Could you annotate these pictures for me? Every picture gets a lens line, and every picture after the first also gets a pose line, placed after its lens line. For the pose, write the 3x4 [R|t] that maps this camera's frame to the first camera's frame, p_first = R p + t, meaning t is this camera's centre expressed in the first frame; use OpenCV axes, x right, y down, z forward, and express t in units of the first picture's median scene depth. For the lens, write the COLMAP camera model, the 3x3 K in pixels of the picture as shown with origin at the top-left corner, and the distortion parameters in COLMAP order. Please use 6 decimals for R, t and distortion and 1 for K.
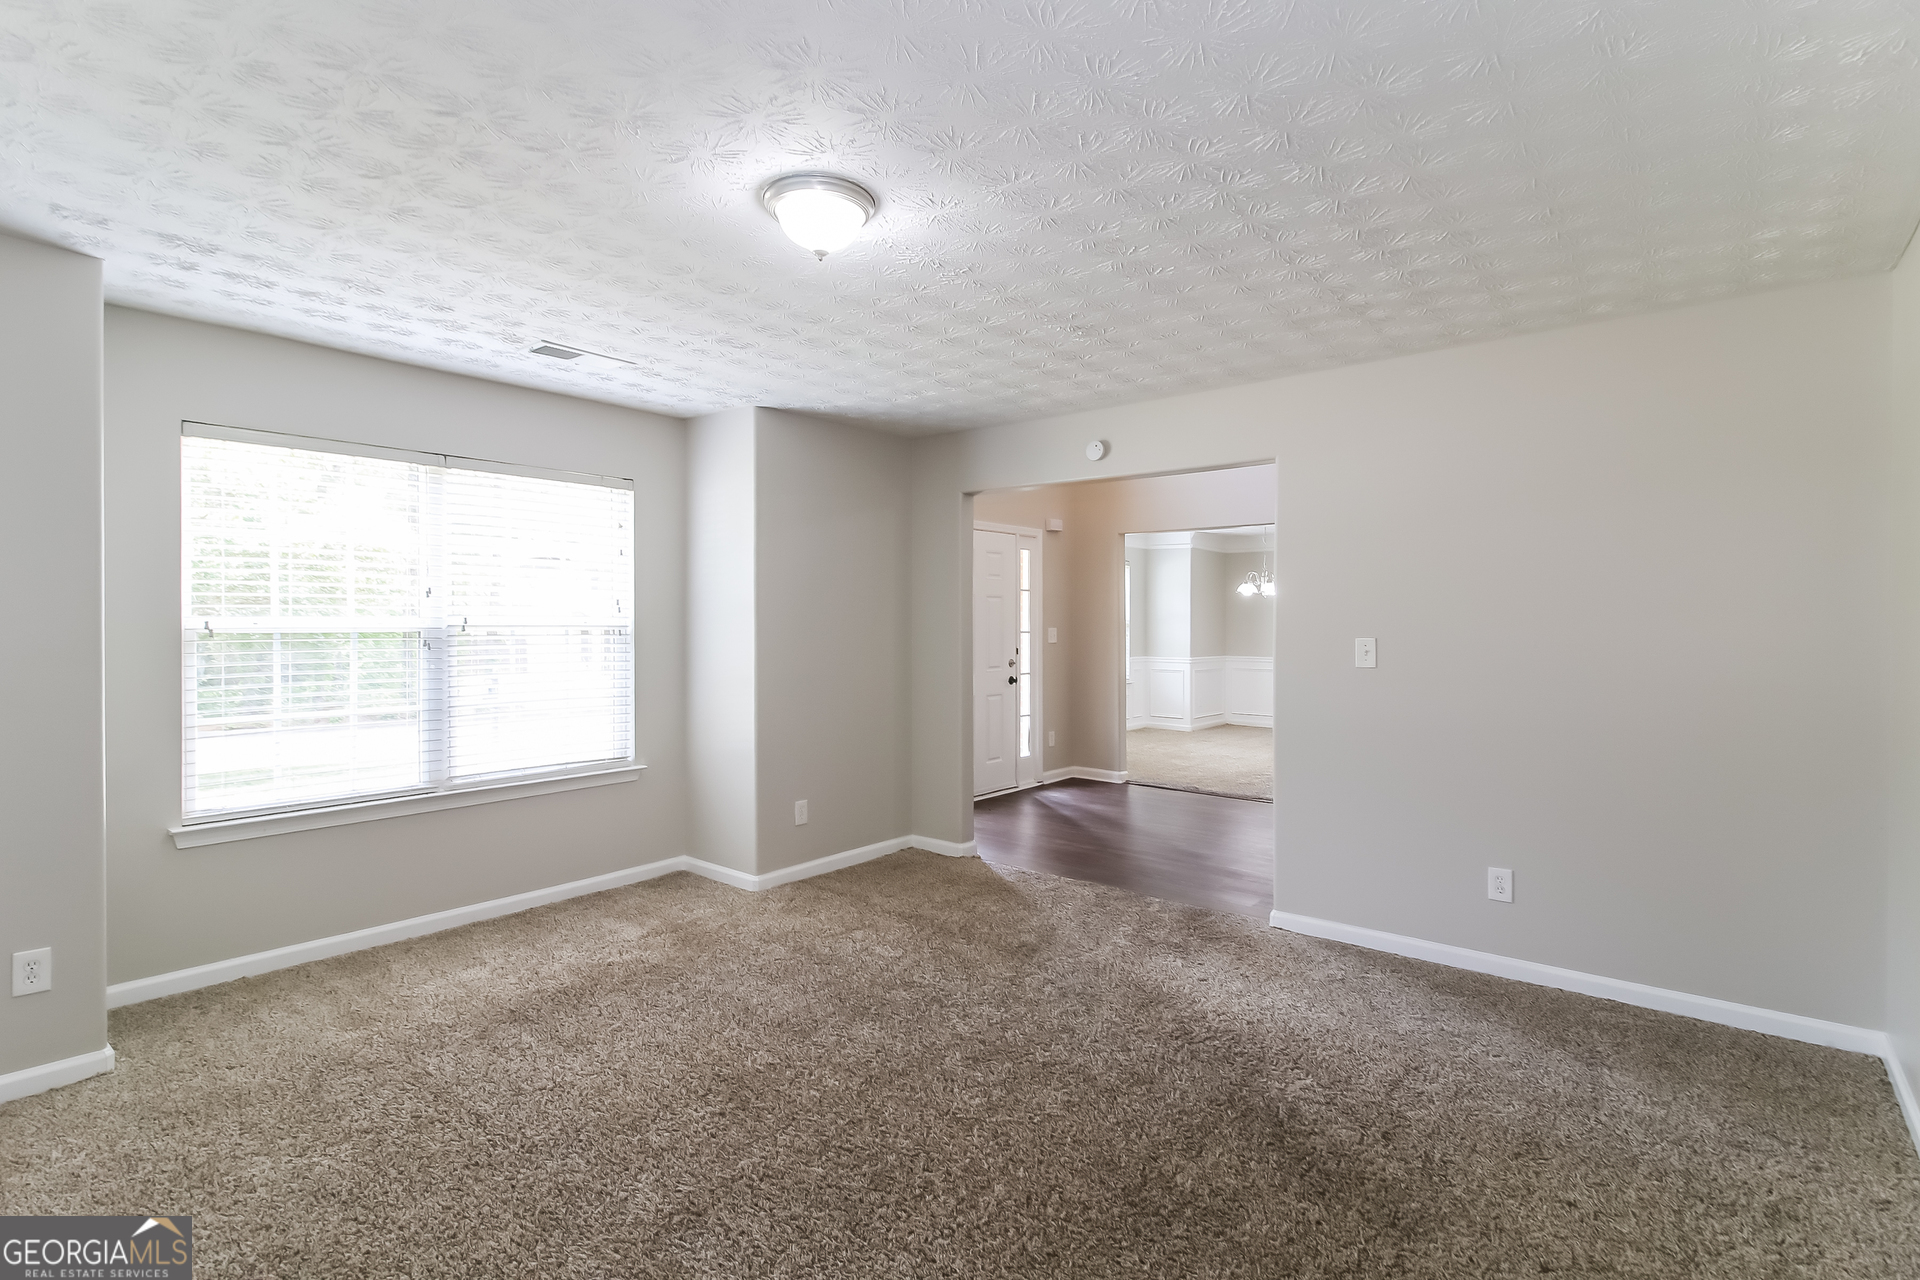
lens RADIAL K [[926.3, 0, 954.6], [0, 926.3, 629.3], [0, 0, 1]] dist [-0.006815, -0.002390]
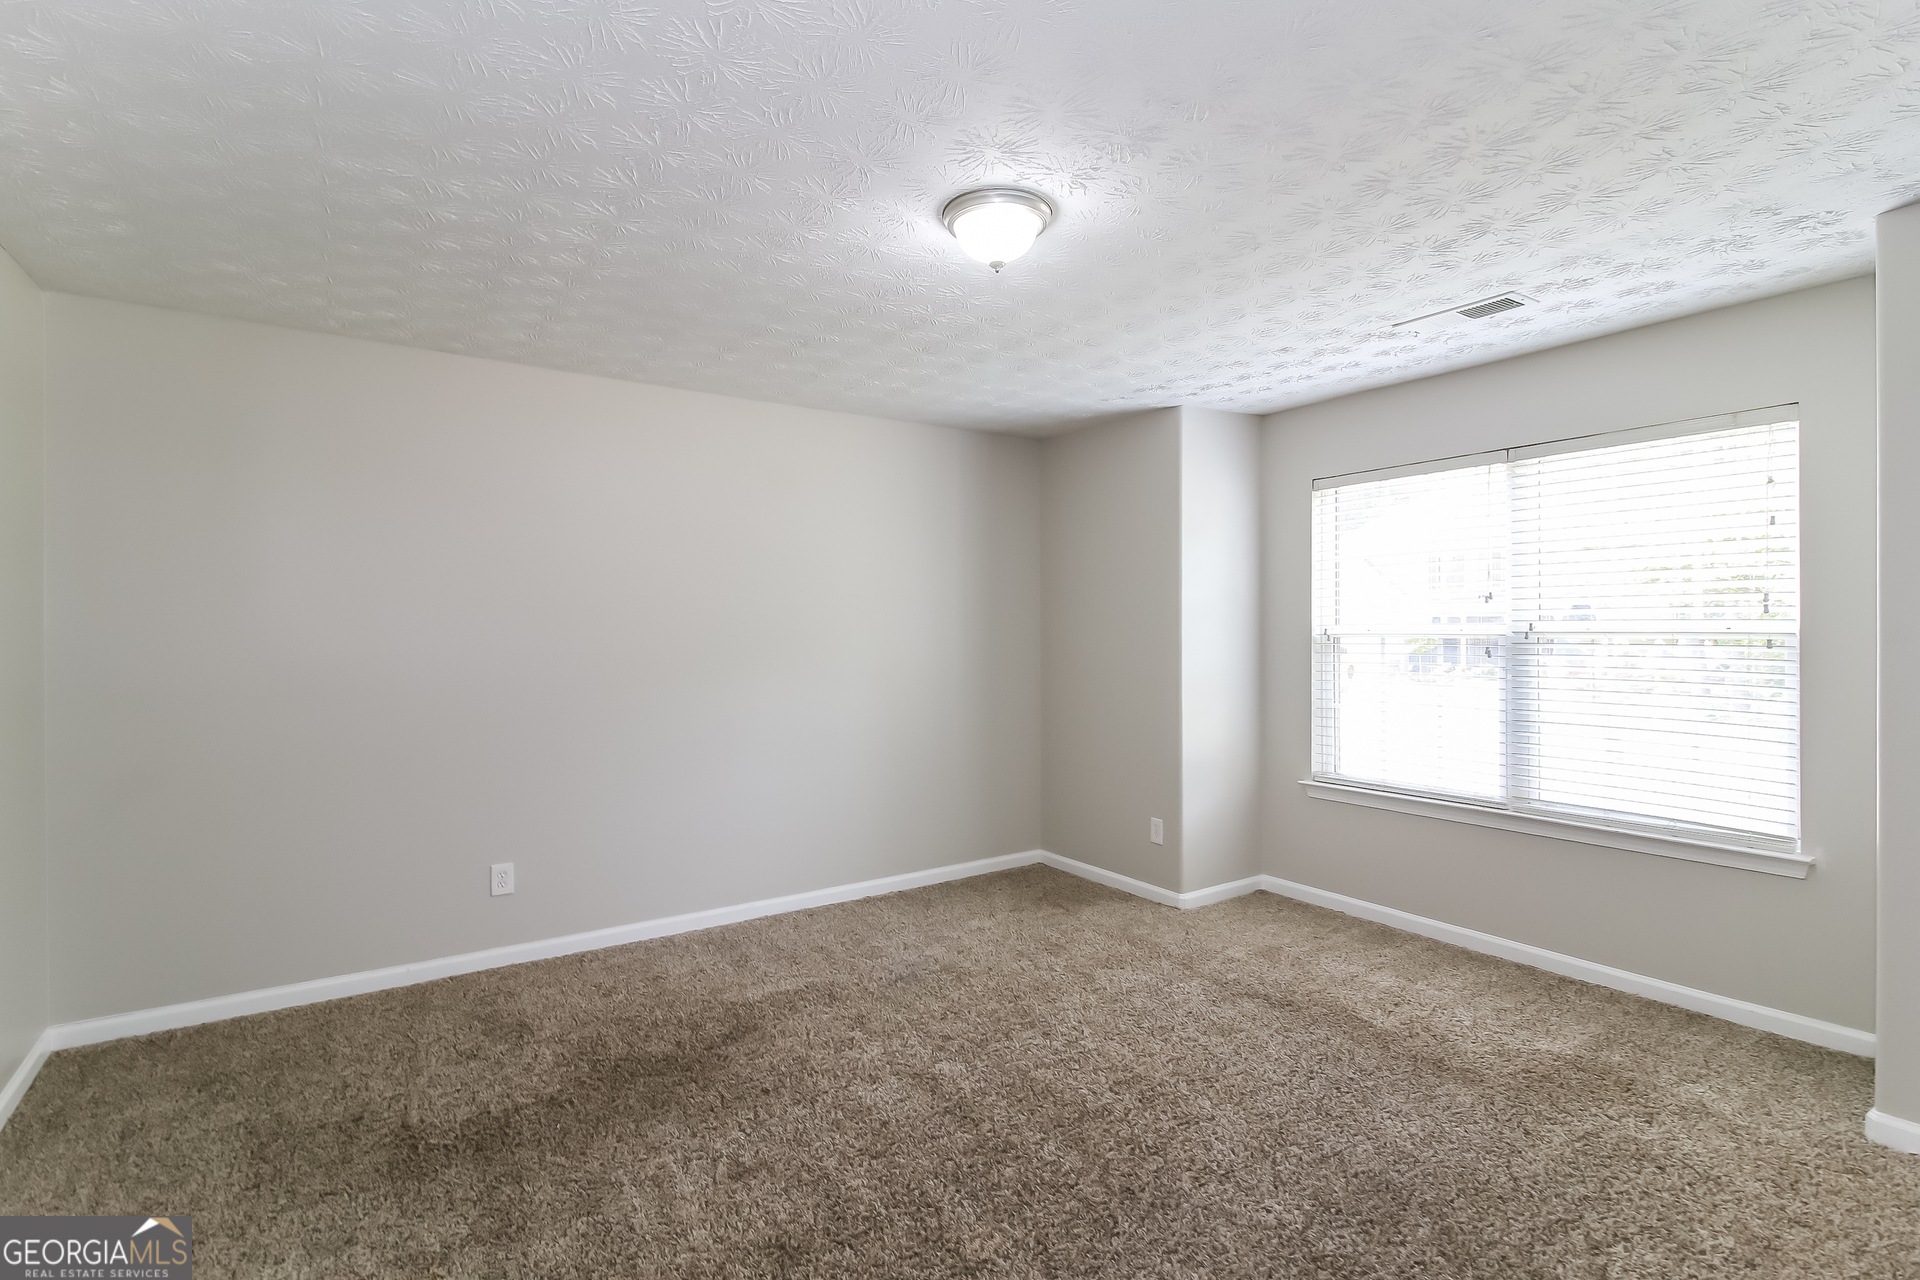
lens RADIAL K [[926.3, 0, 956.9], [0, 926.3, 630.9], [0, 0, 1]] dist [-0.006815, -0.002390]
pose [[-0.307399, 0.001922, -0.951579, 0.507974], [-0.003782, 0.999988, 0.003241, -0.006093], [0.951573, 0.004596, -0.307388, 0.769255]]
